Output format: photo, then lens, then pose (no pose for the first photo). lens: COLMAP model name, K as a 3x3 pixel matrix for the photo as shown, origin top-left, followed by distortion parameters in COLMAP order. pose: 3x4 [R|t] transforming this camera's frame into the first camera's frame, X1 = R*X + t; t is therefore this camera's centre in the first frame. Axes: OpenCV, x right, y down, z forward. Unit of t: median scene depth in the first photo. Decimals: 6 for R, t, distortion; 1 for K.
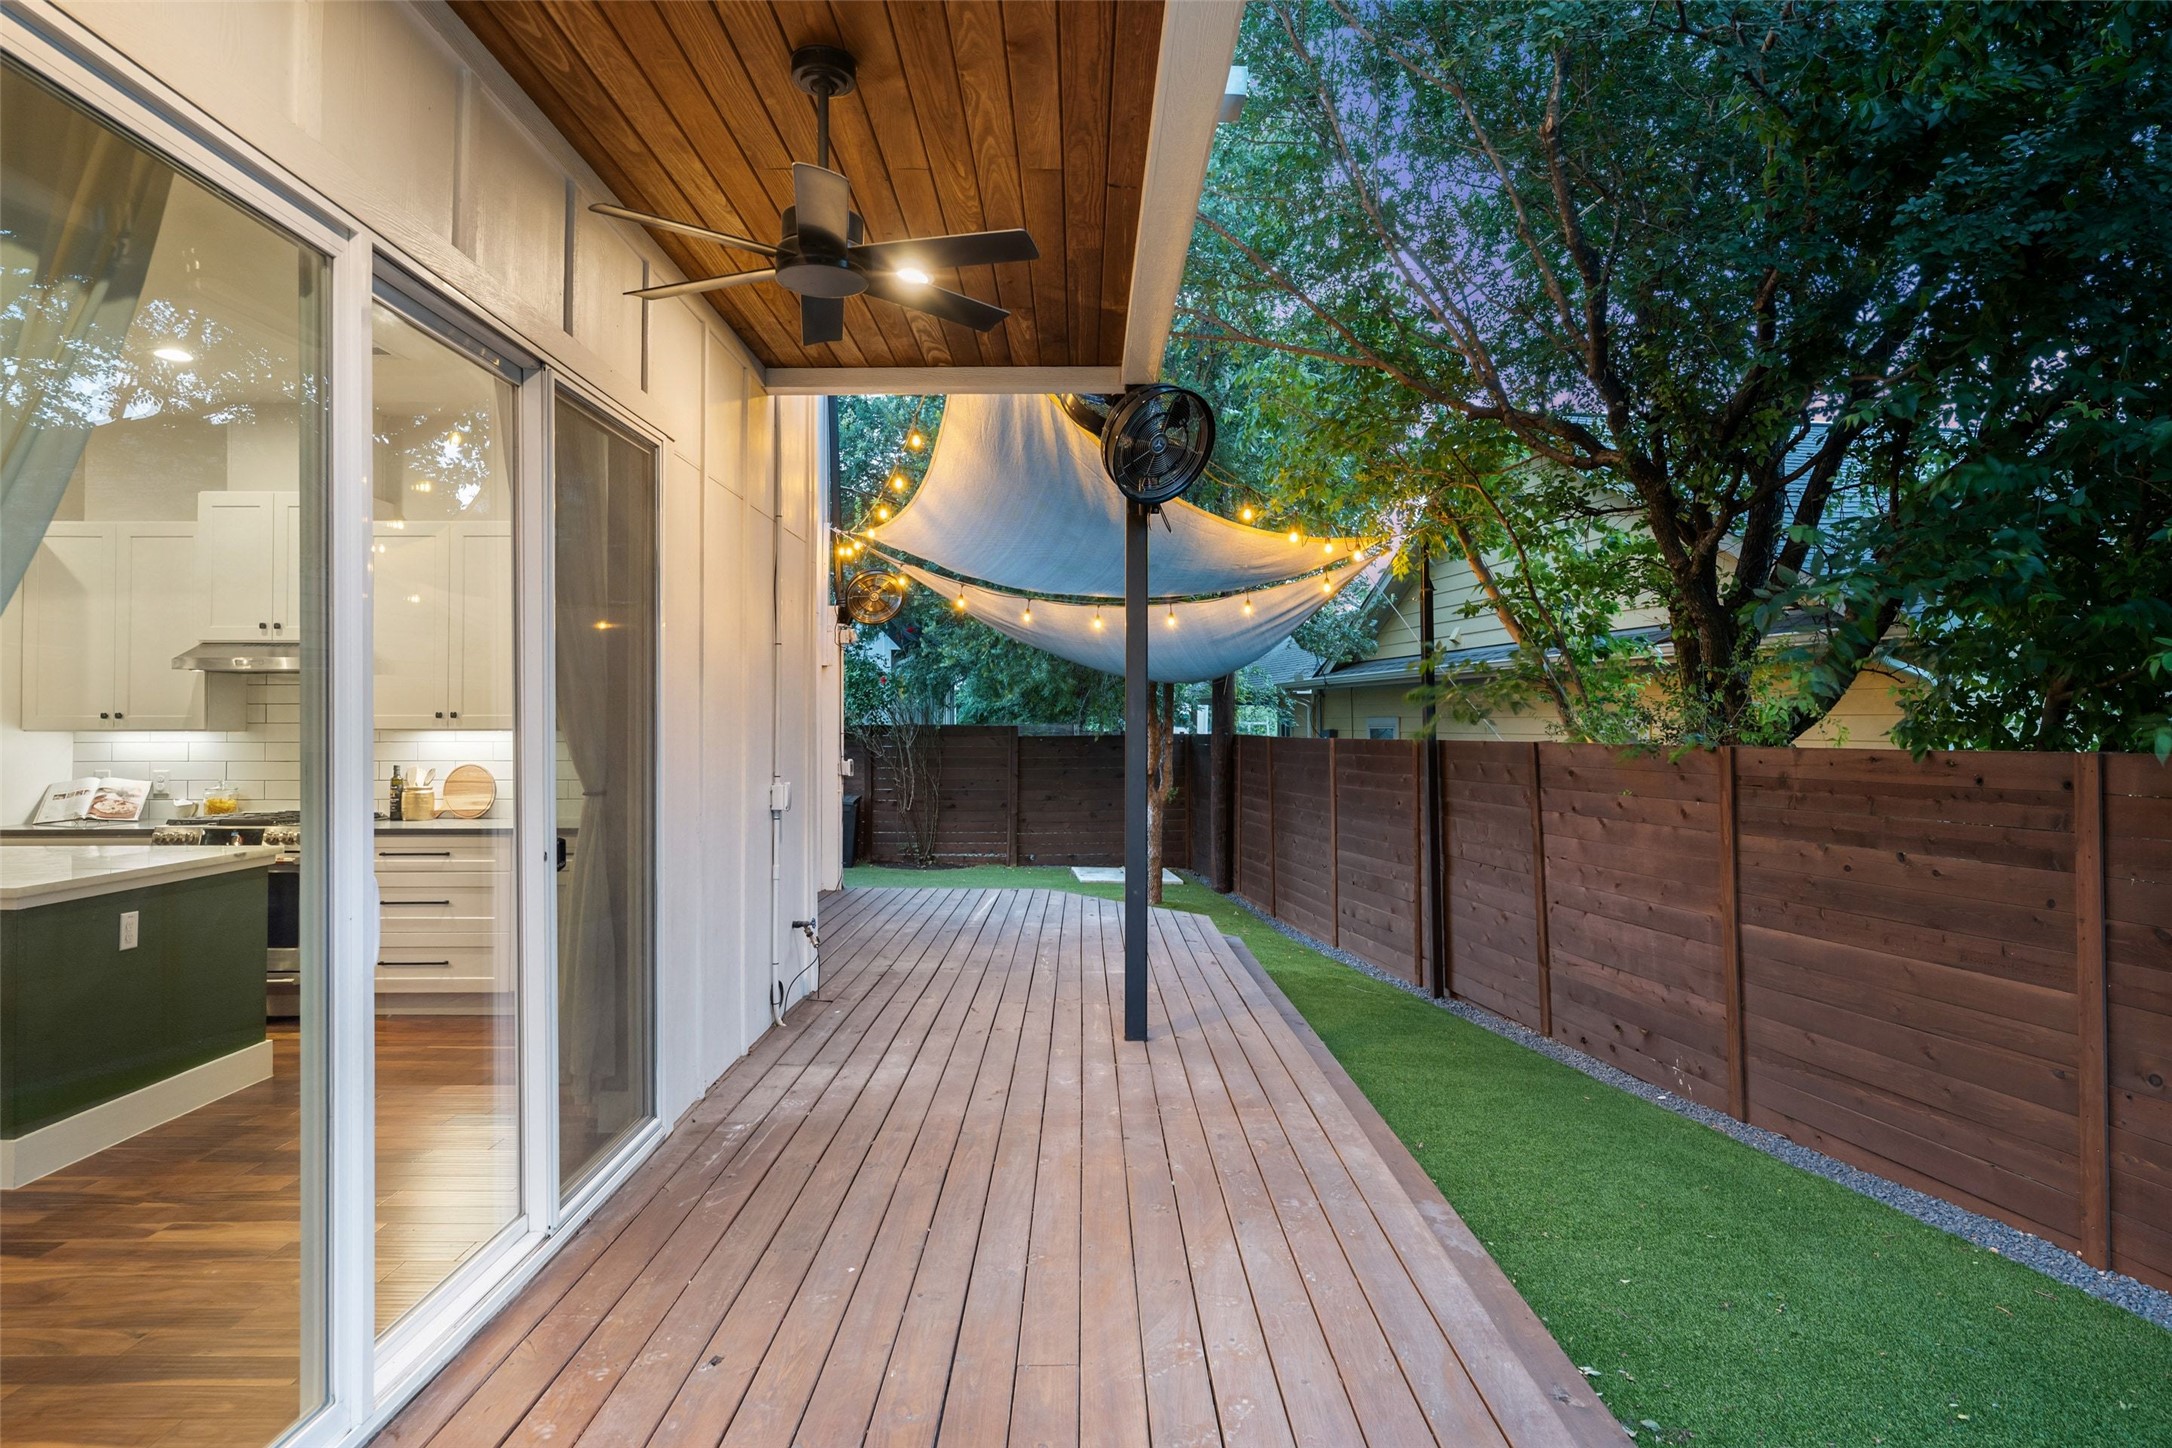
lens RADIAL K [[1236.6, 0, 1082.9], [0, 1236.6, 717.9], [0, 0, 1]] dist [0.002149, 0.001907]
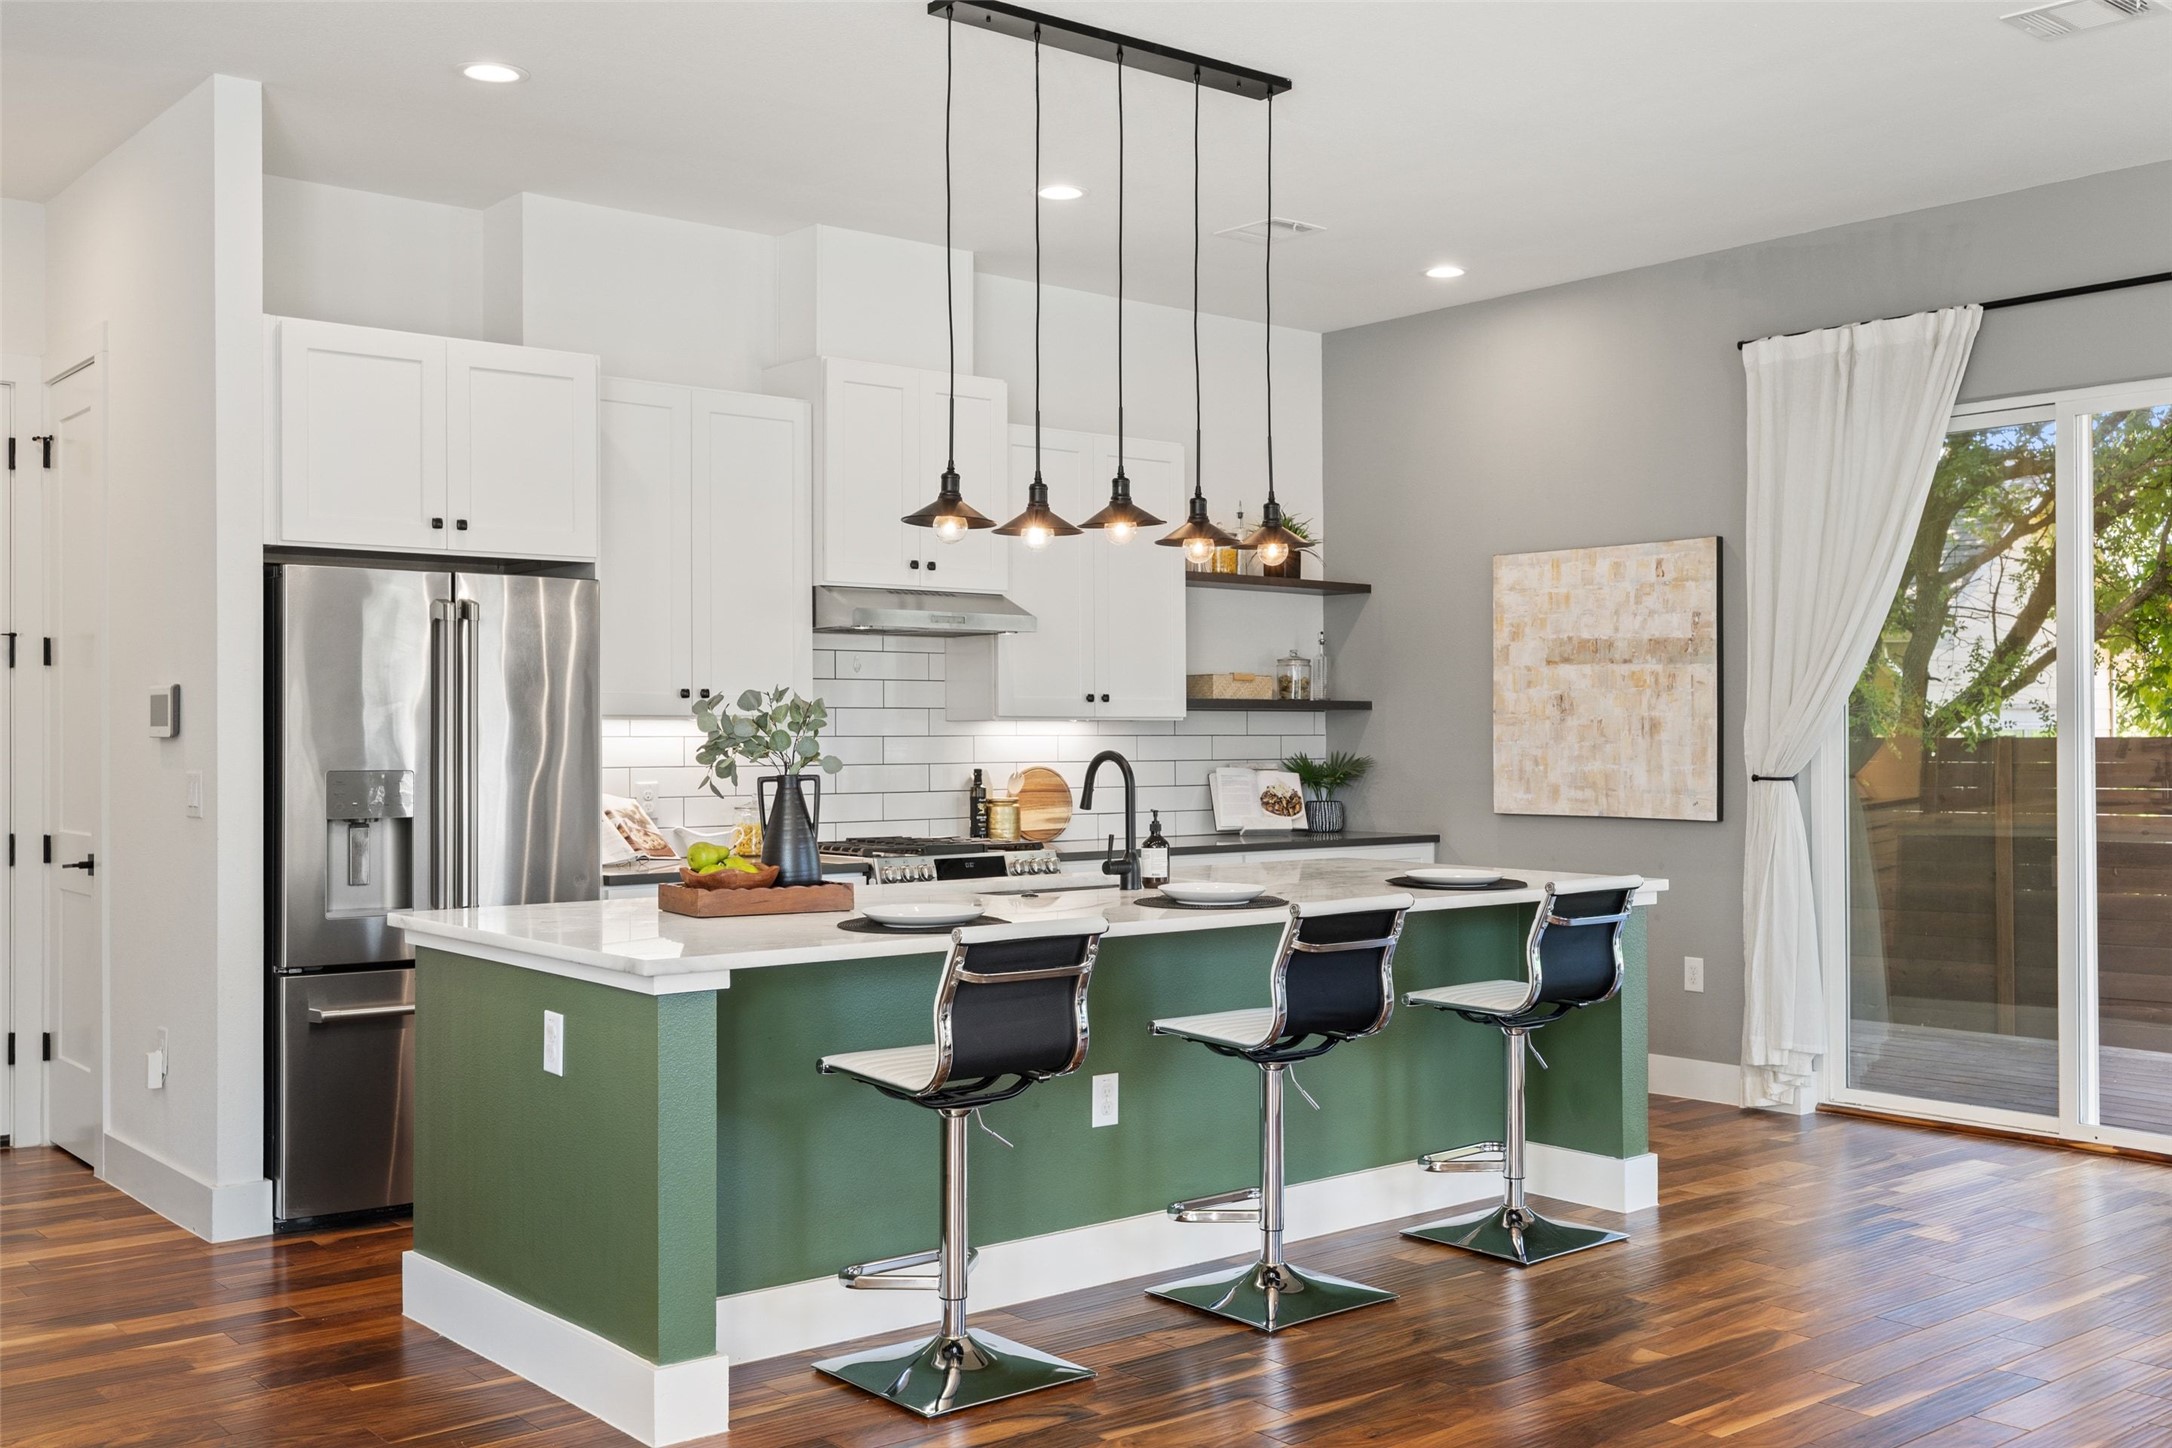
lens RADIAL K [[2085.2, 0, 1086.0], [0, 2085.2, 724.0], [0, 0, 1]] dist [0.007033, 0.004542]
pose [[0.769751, 0.003243, 0.638335, -1.533444], [-0.003452, 0.999994, -0.000917, 0.016846], [-0.638334, -0.001497, 0.769758, 0.054971]]
